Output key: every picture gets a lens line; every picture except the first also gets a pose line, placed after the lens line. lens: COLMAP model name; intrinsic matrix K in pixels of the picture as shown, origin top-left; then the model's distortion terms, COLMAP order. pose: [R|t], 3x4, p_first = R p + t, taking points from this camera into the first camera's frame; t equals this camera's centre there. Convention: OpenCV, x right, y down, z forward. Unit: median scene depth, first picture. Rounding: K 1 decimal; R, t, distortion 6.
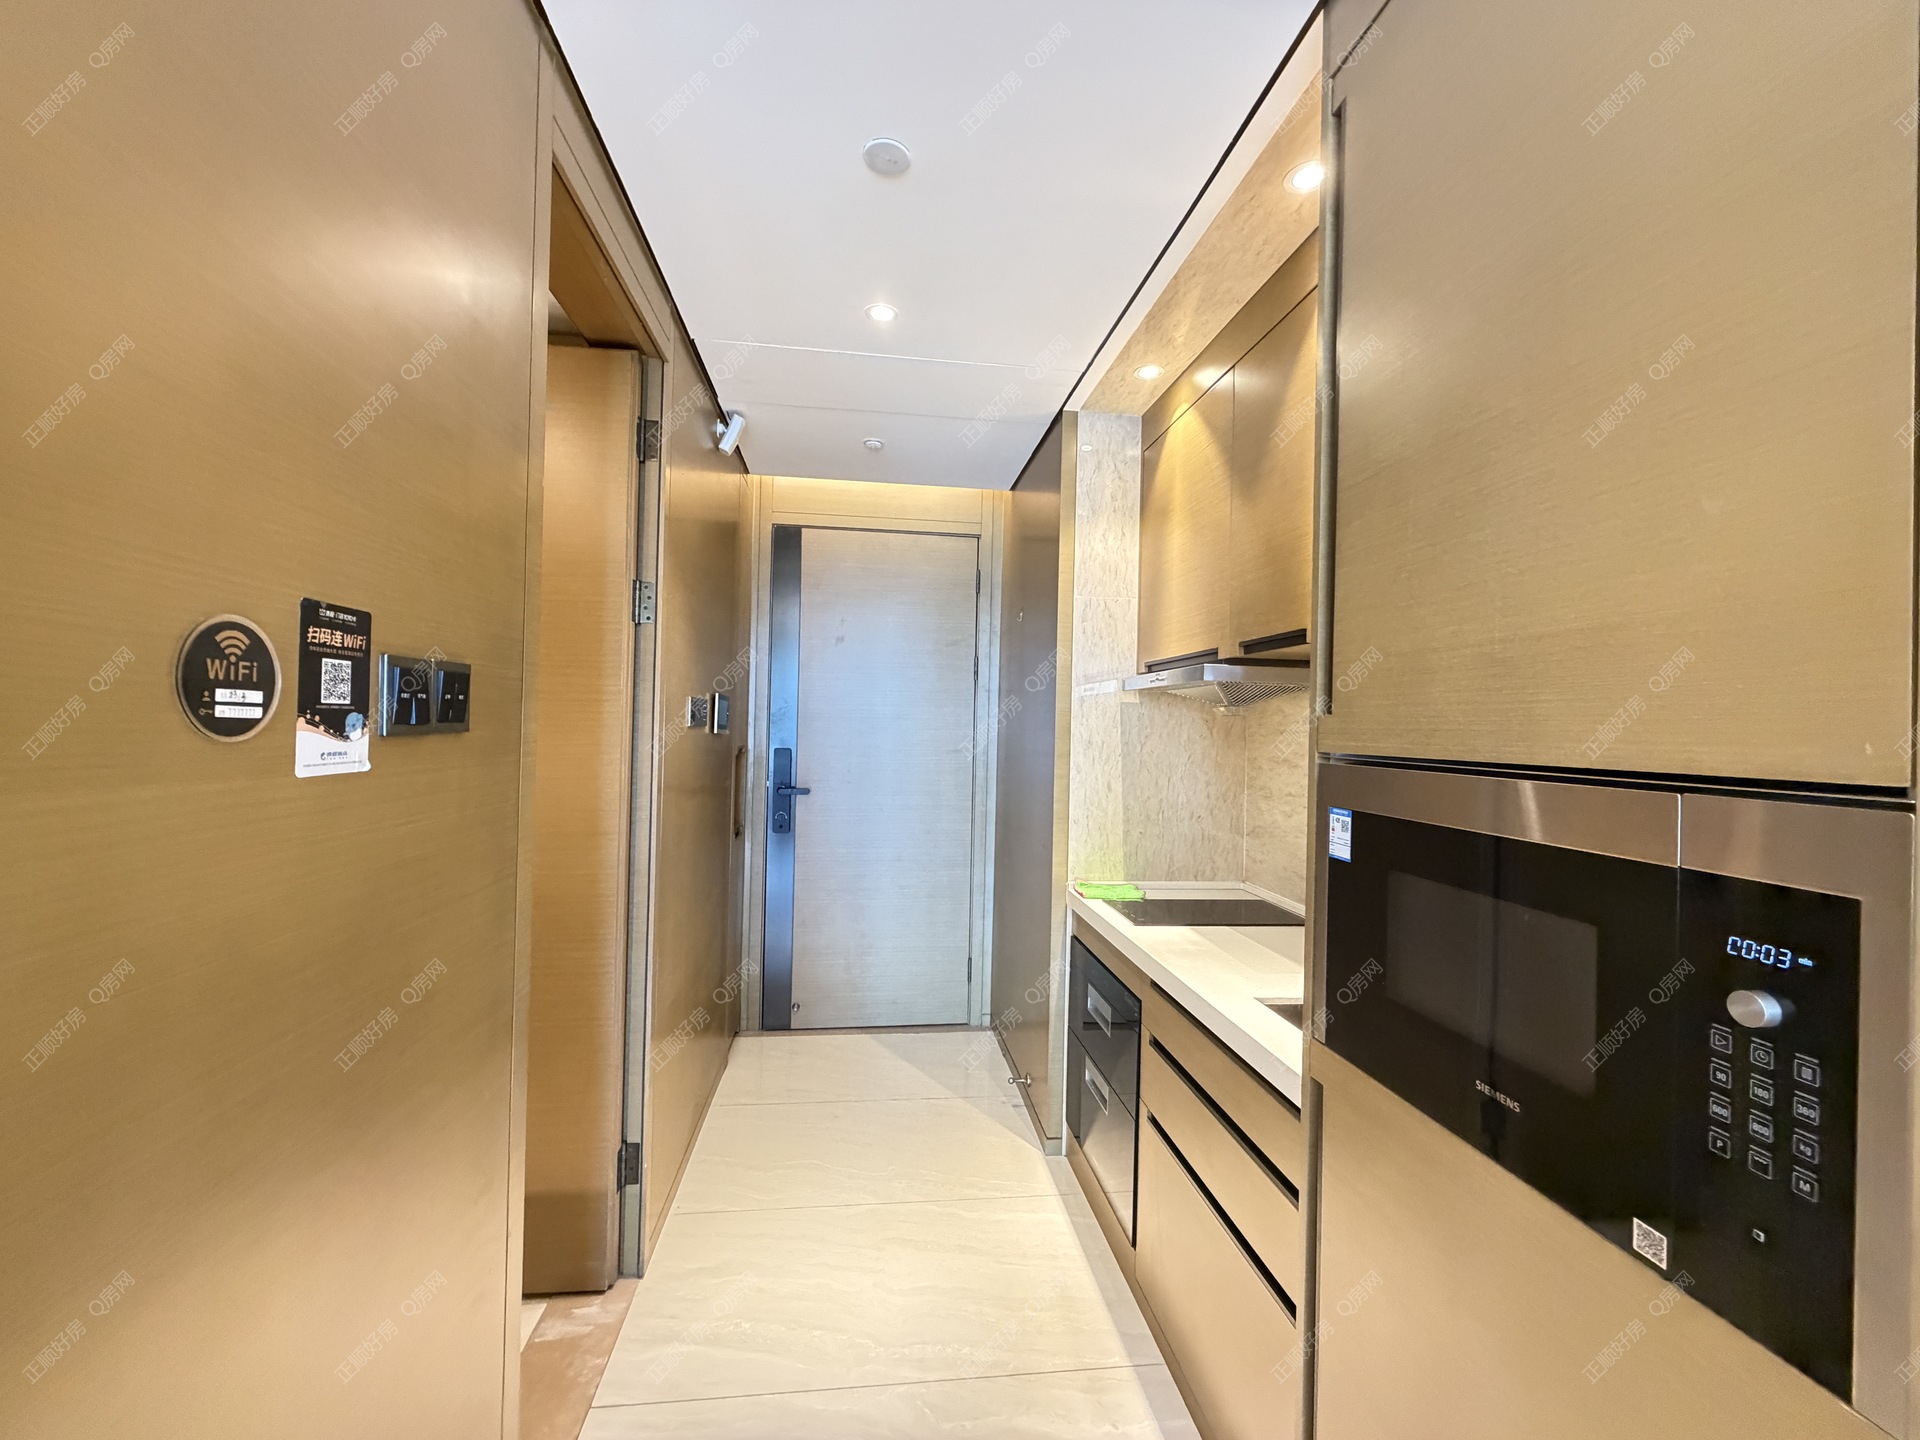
lens RADIAL K [[787.7, 0, 960.0], [0, 787.7, 720.0], [0, 0, 1]] dist [-0.000243, 0.000019]
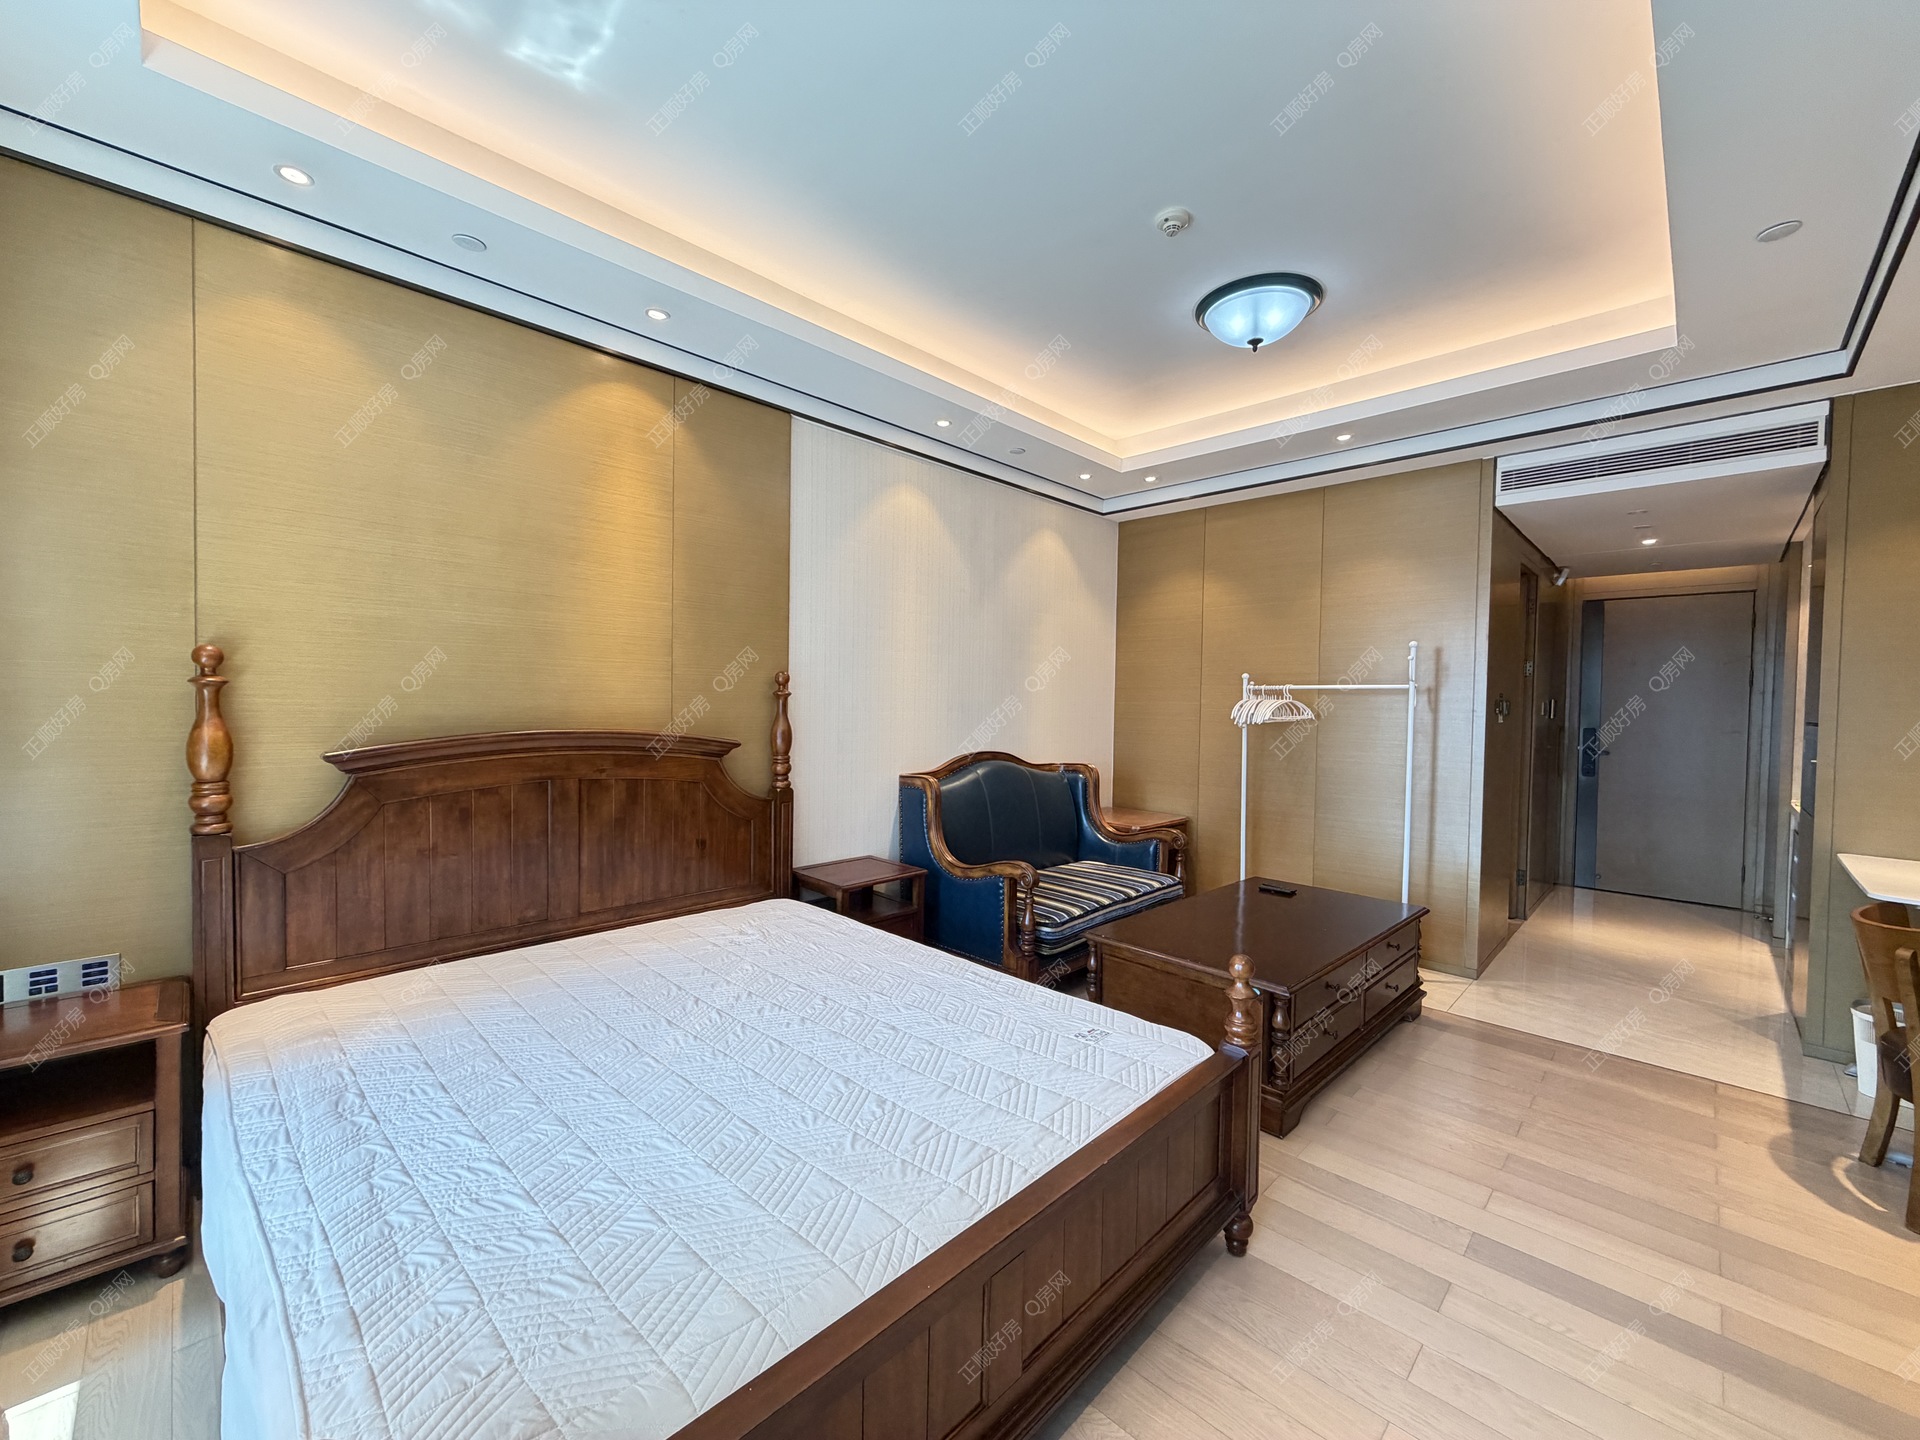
lens RADIAL K [[765.5, 0, 951.7], [0, 765.5, 721.1], [0, 0, 1]] dist [-0.000612, 0.000096]
pose [[0.618022, 0.007478, -0.786125, 0.237418], [0.001209, 0.999945, 0.010463, 0.001015], [0.786160, -0.007417, 0.617979, -1.180161]]
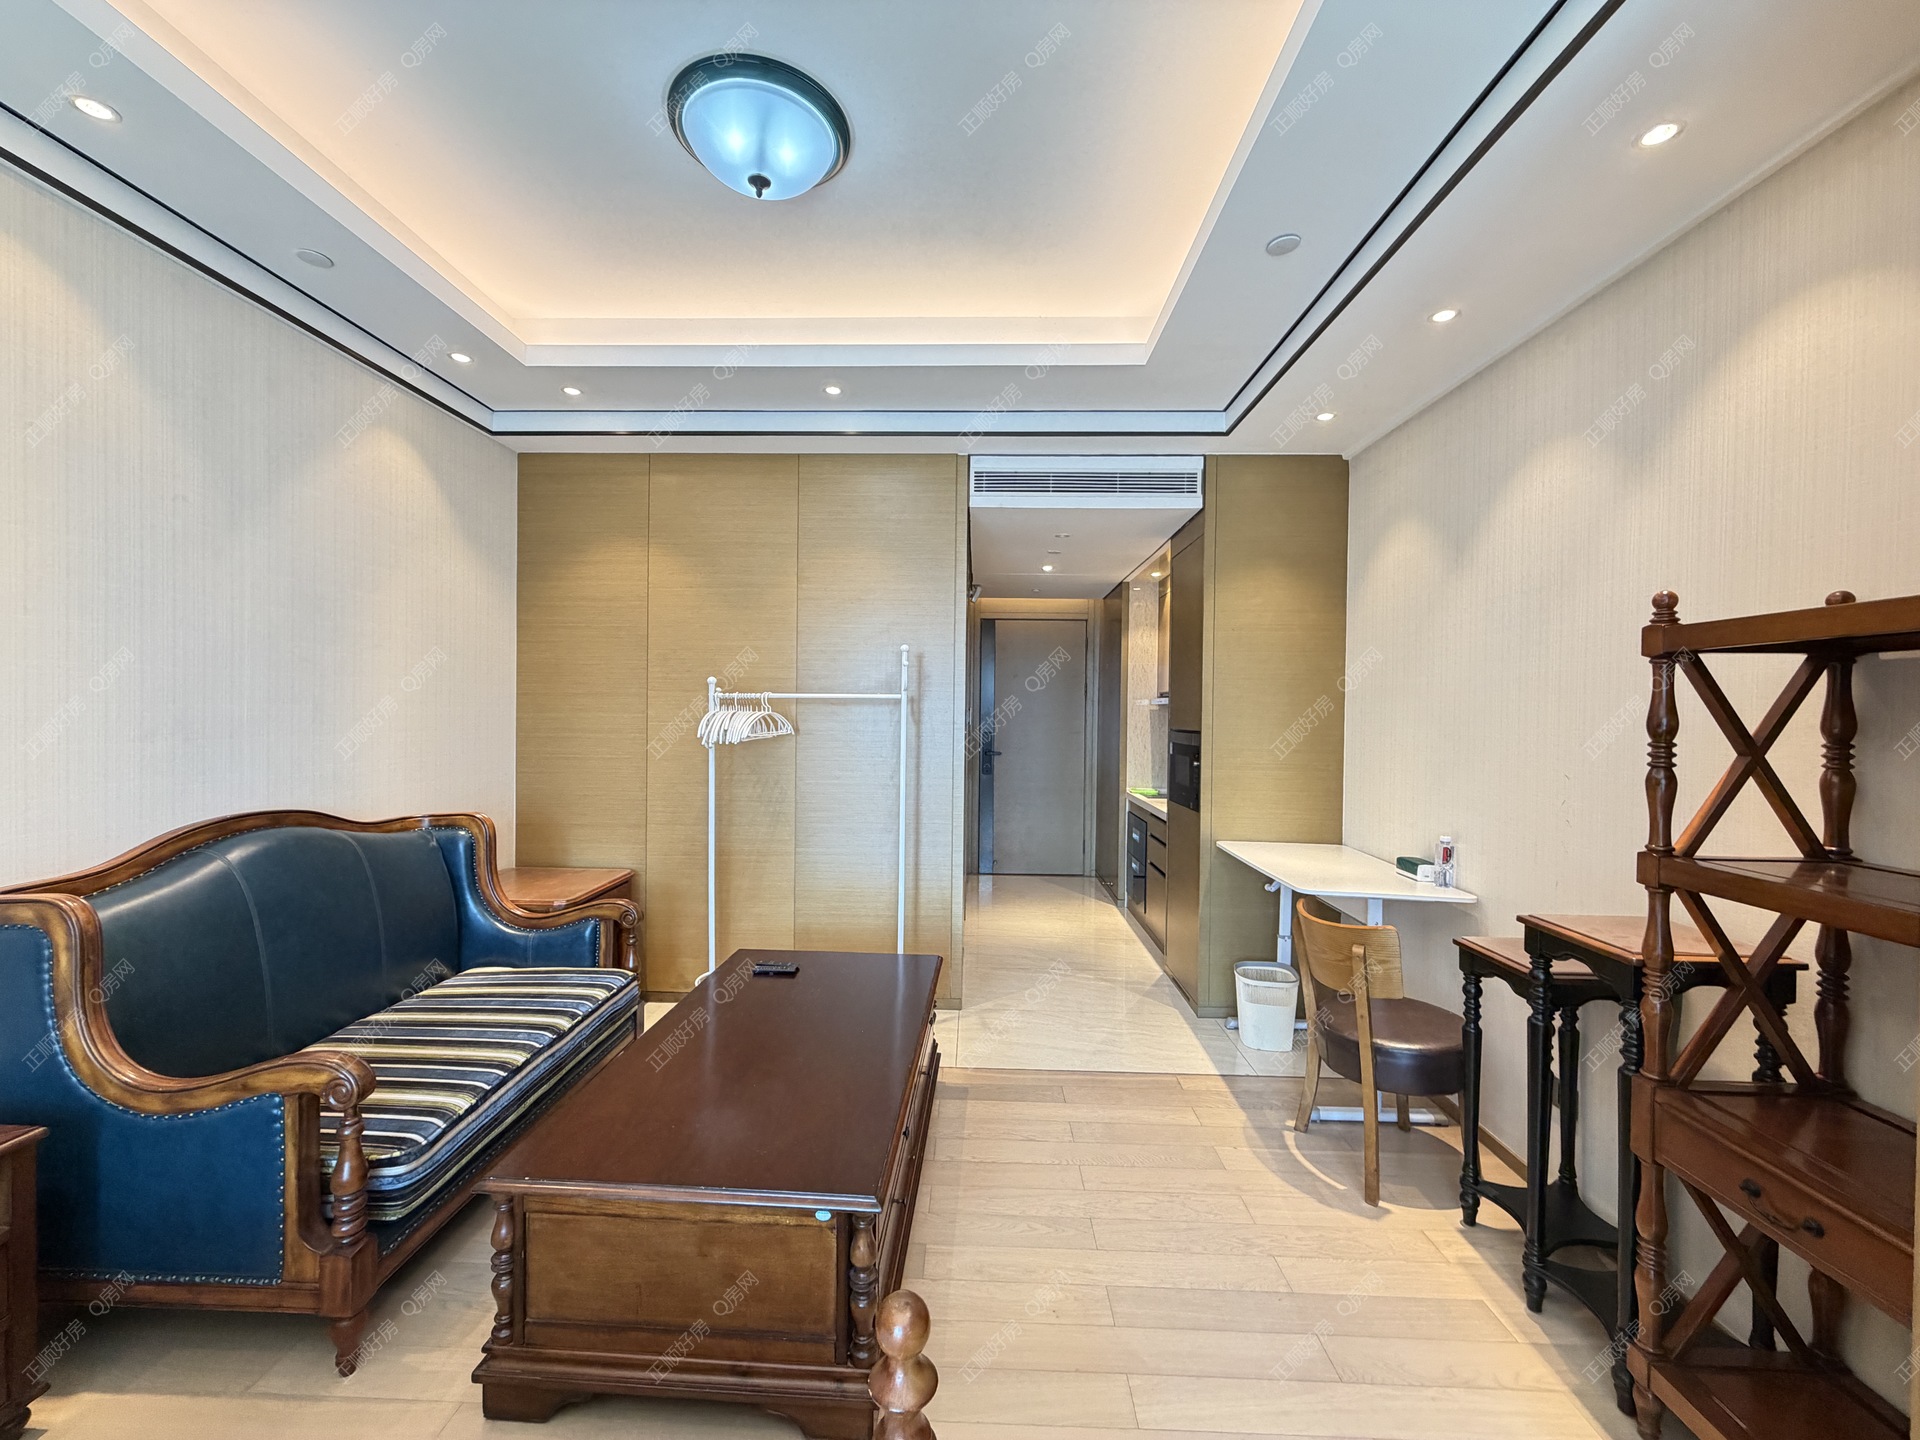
lens RADIAL K [[765.5, 0, 951.7], [0, 765.5, 721.1], [0, 0, 1]] dist [-0.000612, 0.000096]
pose [[0.987084, -0.009213, -0.159940, -0.005126], [0.011354, 0.999858, 0.012477, -0.016761], [0.159803, -0.014132, 0.987048, -0.921922]]
